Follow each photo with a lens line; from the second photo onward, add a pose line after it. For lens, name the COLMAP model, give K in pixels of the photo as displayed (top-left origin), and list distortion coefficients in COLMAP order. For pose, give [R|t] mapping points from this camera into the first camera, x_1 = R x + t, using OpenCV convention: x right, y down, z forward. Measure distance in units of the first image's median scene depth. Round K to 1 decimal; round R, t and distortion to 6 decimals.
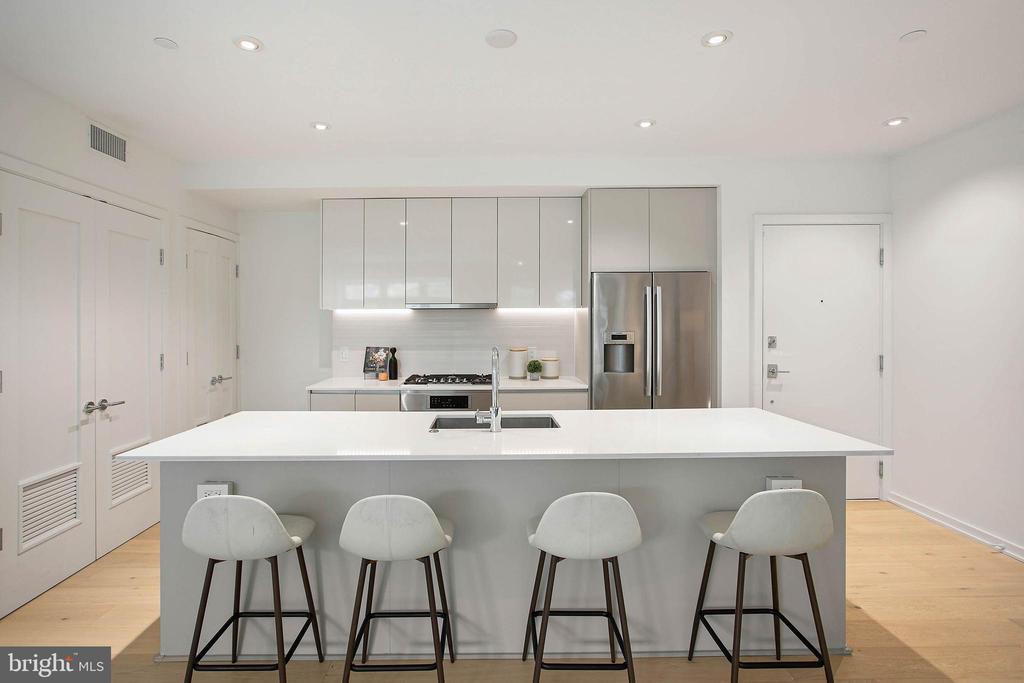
lens RADIAL K [[482.3, 0, 506.6], [0, 482.3, 325.3], [0, 0, 1]] dist [-0.003203, -0.000258]
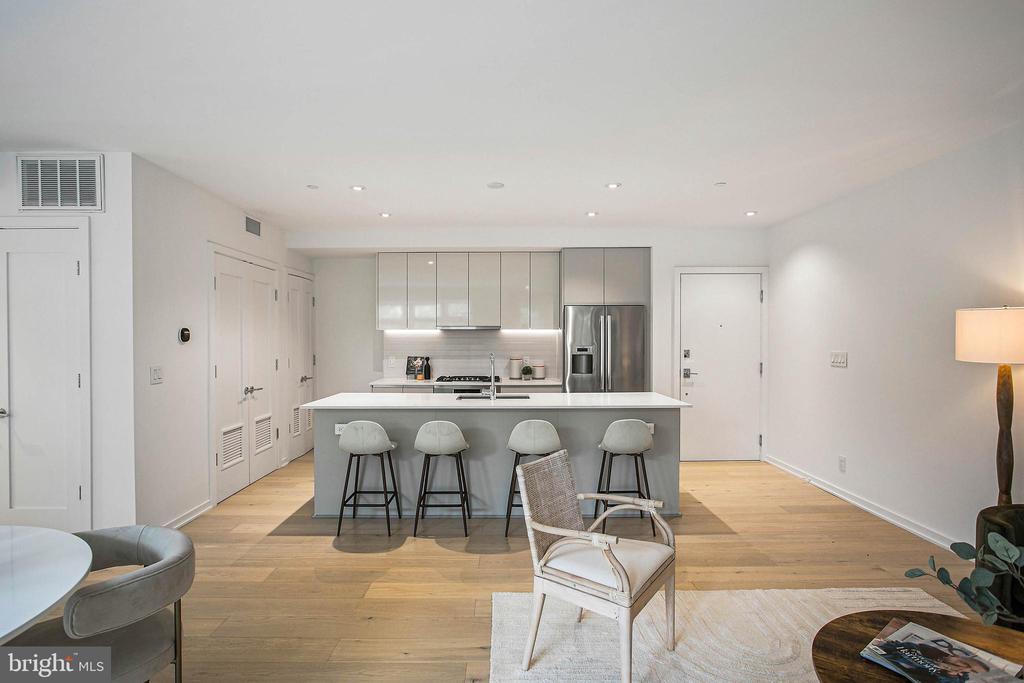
lens RADIAL K [[481.0, 0, 527.6], [0, 481.0, 348.4], [0, 0, 1]] dist [0.001039, 0.000175]
pose [[0.999961, 0.003940, 0.007922, 0.052986], [-0.004051, 0.999892, 0.014114, 0.000513], [-0.007865, -0.014146, 0.999869, -0.463282]]
